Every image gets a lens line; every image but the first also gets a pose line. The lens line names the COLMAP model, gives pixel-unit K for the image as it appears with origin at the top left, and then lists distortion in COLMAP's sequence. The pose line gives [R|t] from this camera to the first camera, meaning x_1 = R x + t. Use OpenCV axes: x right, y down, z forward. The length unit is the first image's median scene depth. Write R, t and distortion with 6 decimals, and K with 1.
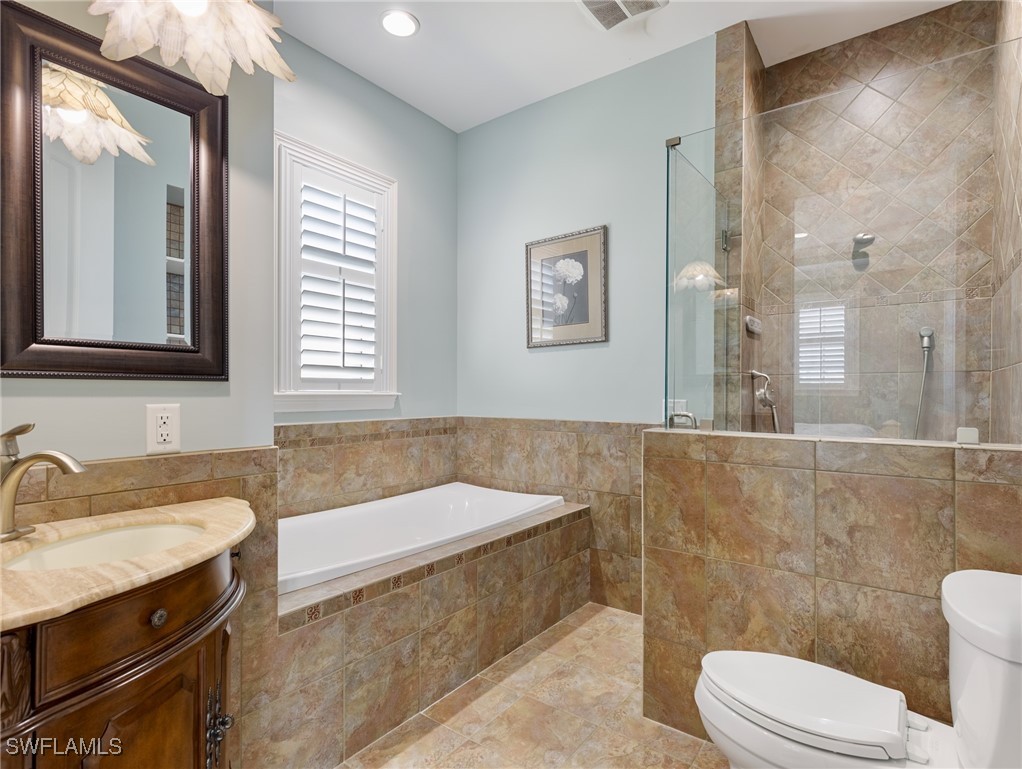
lens RADIAL K [[520.4, 0, 511.1], [0, 520.4, 390.7], [0, 0, 1]] dist [0.032592, 0.002979]
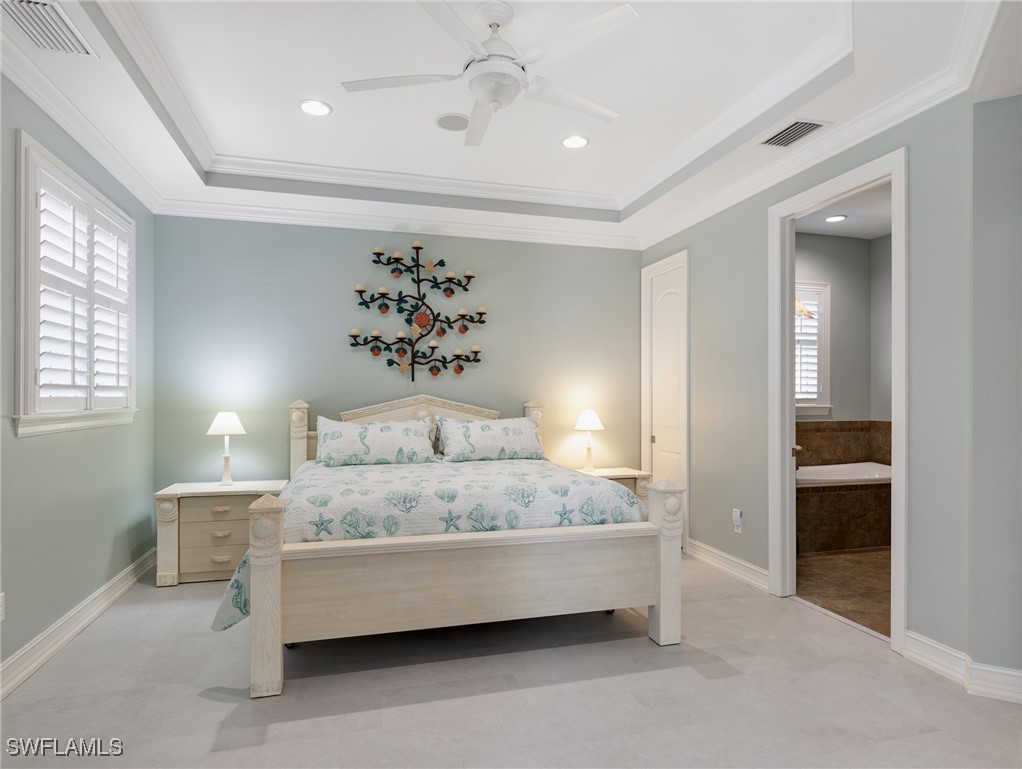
lens RADIAL K [[588.4, 0, 512.7], [0, 588.4, 394.1], [0, 0, 1]] dist [-0.002664, -0.000356]
pose [[0.793047, -0.000707, -0.609160, 0.137855], [0.001815, 0.999998, 0.001203, -0.039767], [0.609158, -0.002059, 0.793047, -1.223051]]
